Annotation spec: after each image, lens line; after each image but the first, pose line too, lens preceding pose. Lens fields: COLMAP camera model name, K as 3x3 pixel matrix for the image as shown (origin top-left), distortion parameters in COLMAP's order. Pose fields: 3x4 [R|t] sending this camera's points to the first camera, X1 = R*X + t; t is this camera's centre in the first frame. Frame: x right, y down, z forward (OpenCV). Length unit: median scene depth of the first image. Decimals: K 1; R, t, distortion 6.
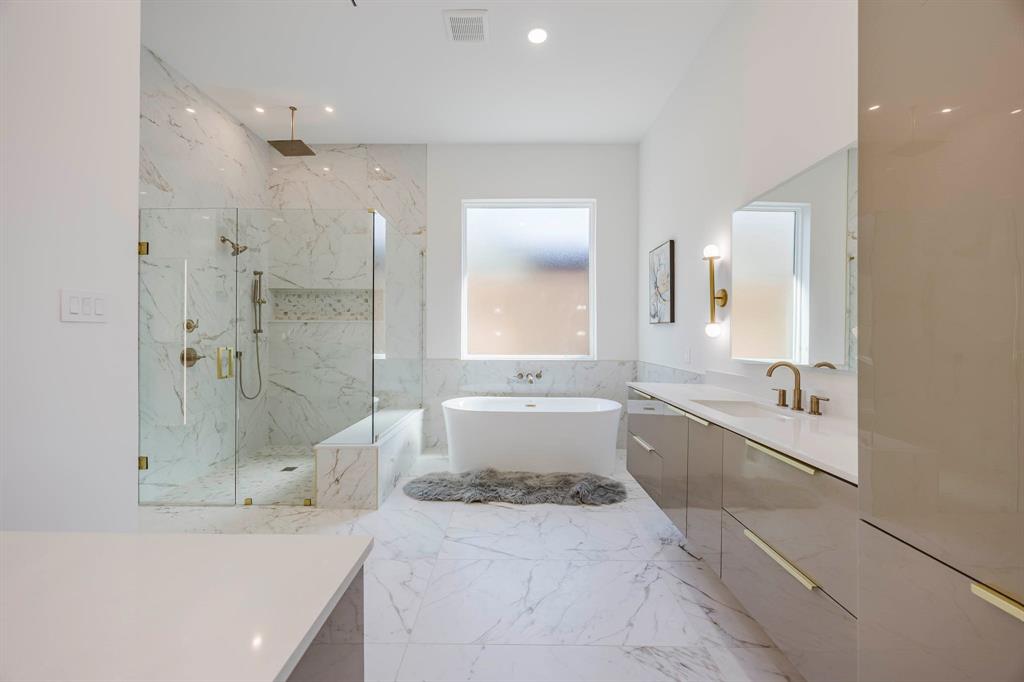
lens RADIAL K [[395.5, 0, 512.0], [0, 395.5, 338.6], [0, 0, 1]] dist [-0.001670, -0.000401]
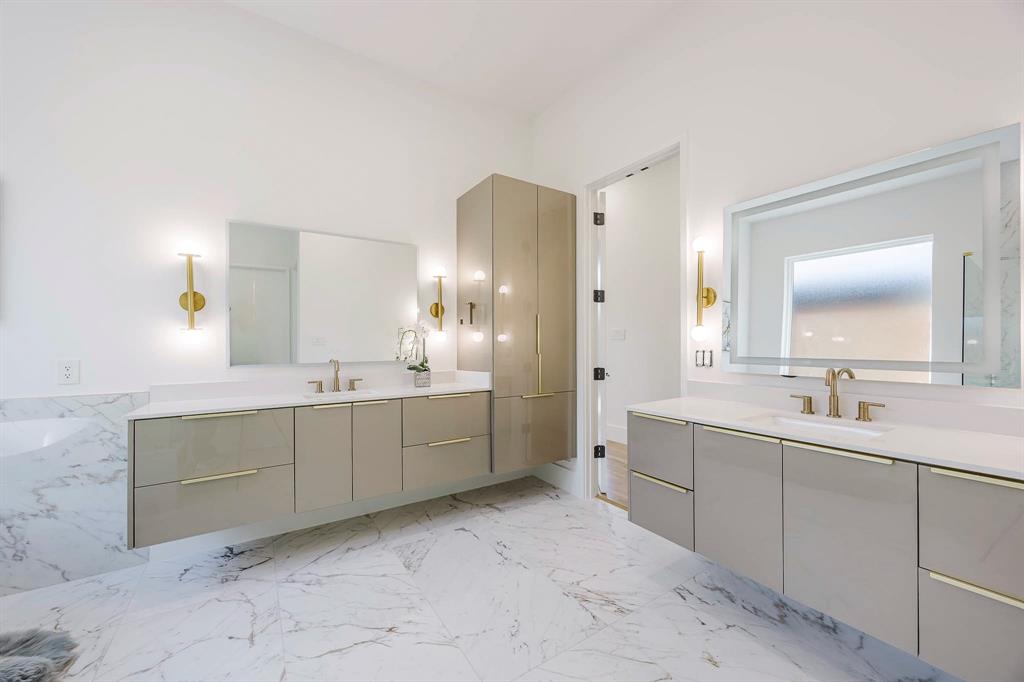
lens RADIAL K [[395.5, 0, 514.9], [0, 395.5, 339.4], [0, 0, 1]] dist [-0.001670, -0.000401]
pose [[-0.552961, -0.001931, 0.833205, -0.869585], [0.008296, 0.999935, 0.007822, -0.022080], [-0.833166, 0.011238, -0.552909, 1.206839]]
